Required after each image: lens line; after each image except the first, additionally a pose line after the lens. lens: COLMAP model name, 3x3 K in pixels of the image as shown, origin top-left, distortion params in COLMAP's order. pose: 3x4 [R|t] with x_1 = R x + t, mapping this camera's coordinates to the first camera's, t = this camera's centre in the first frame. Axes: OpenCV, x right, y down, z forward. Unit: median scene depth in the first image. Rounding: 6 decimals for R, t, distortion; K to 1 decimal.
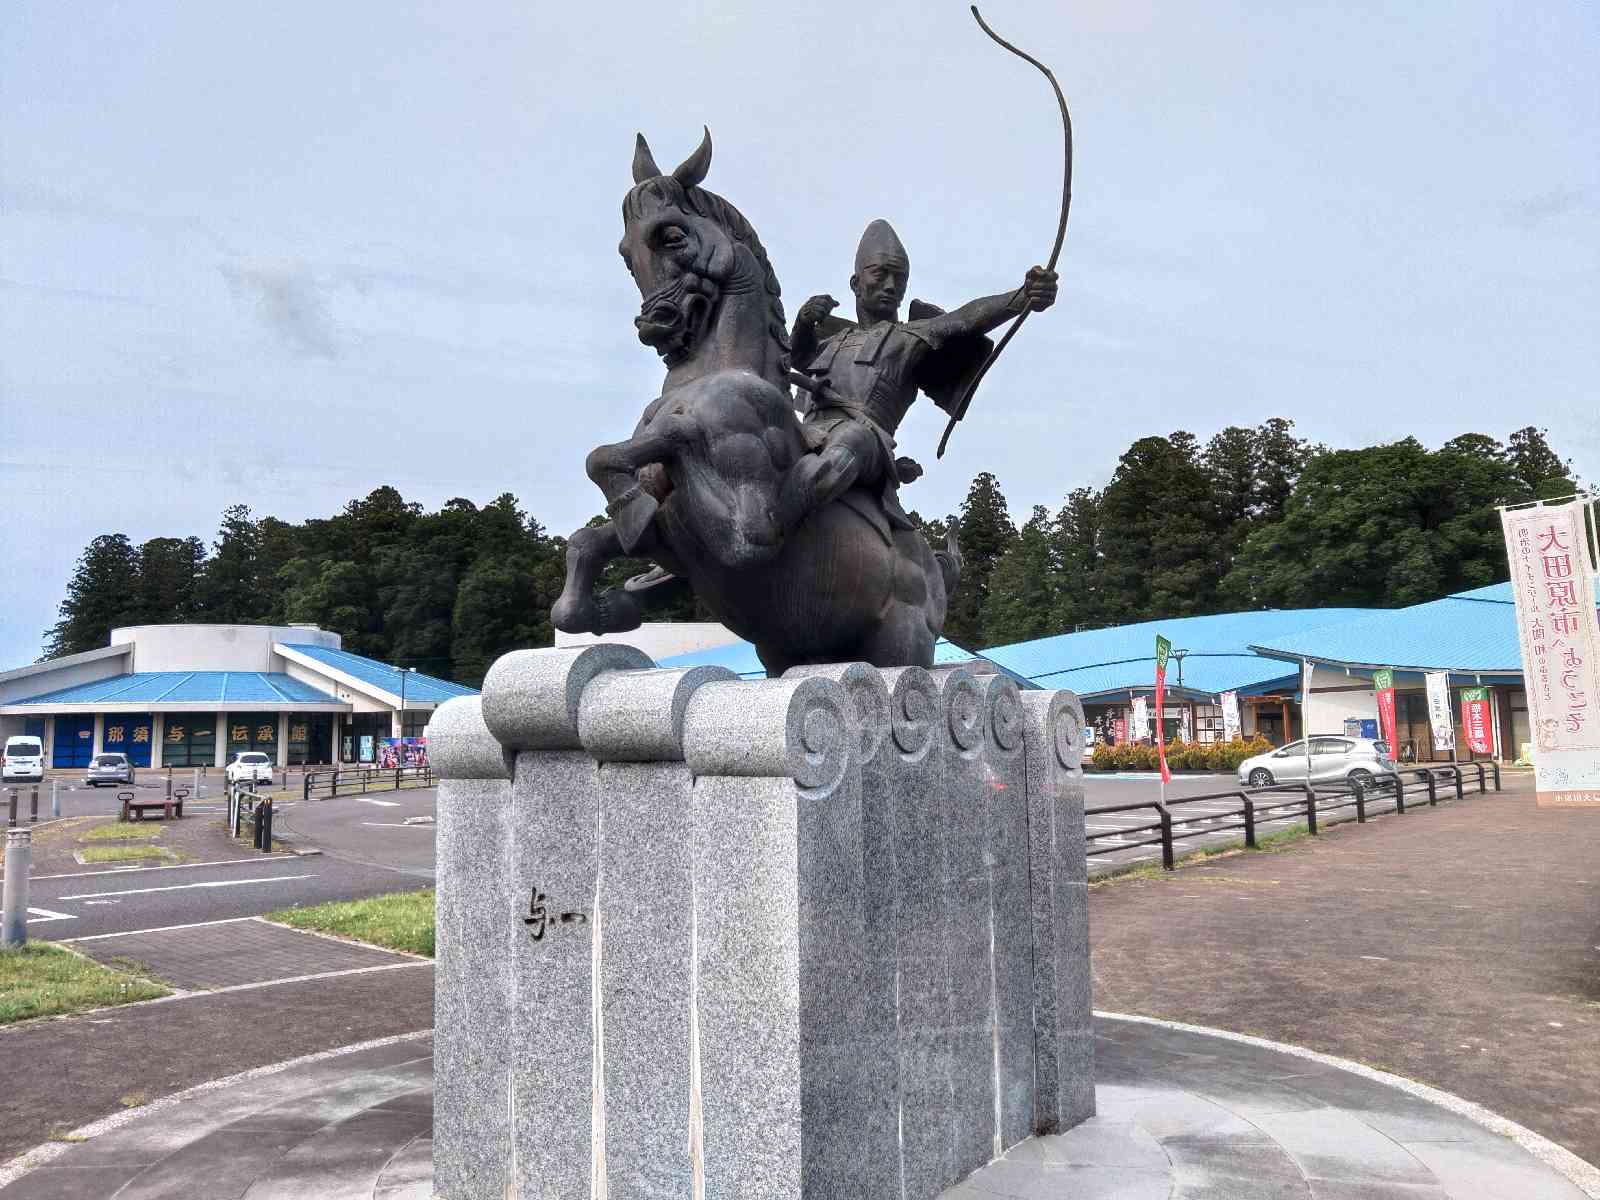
lens RADIAL K [[1314.2, 0, 822.3], [0, 1314.2, 604.7], [0, 0, 1]] dist [0.010866, -0.002924]
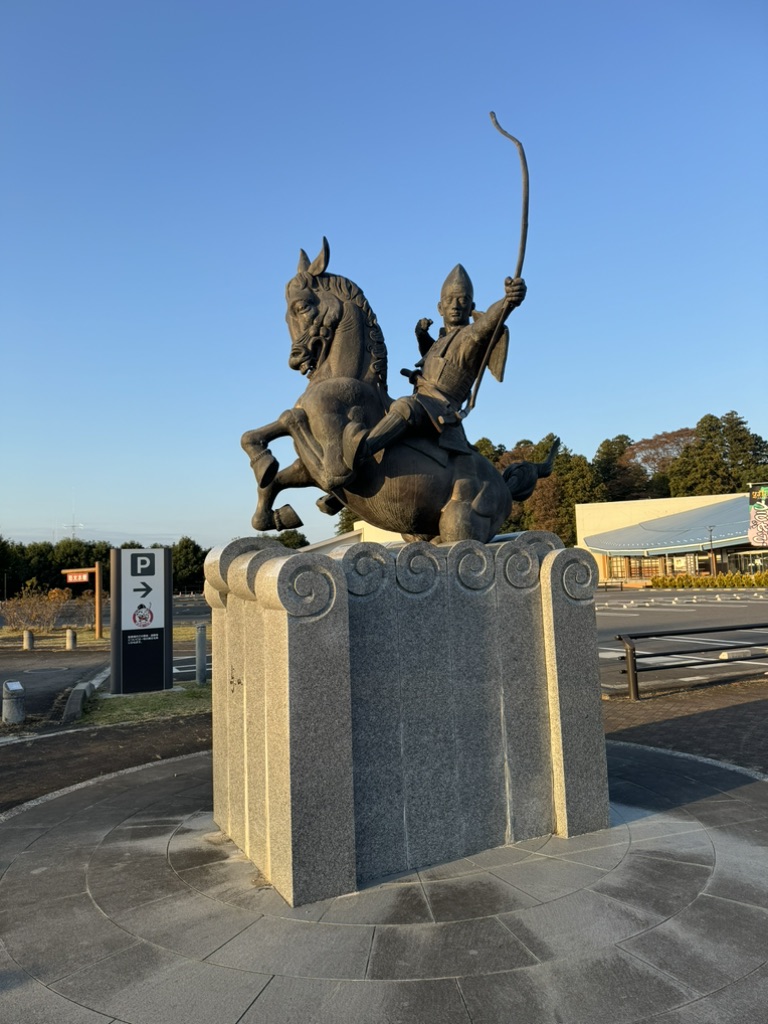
lens RADIAL K [[734.4, 0, 377.2], [0, 734.4, 521.3], [0, 0, 1]] dist [0.128977, -0.174701]
pose [[0.872082, -0.057066, -0.486021, 0.437934], [0.074210, 0.997113, 0.016080, 0.002903], [0.483700, -0.050091, 0.873799, 0.144346]]
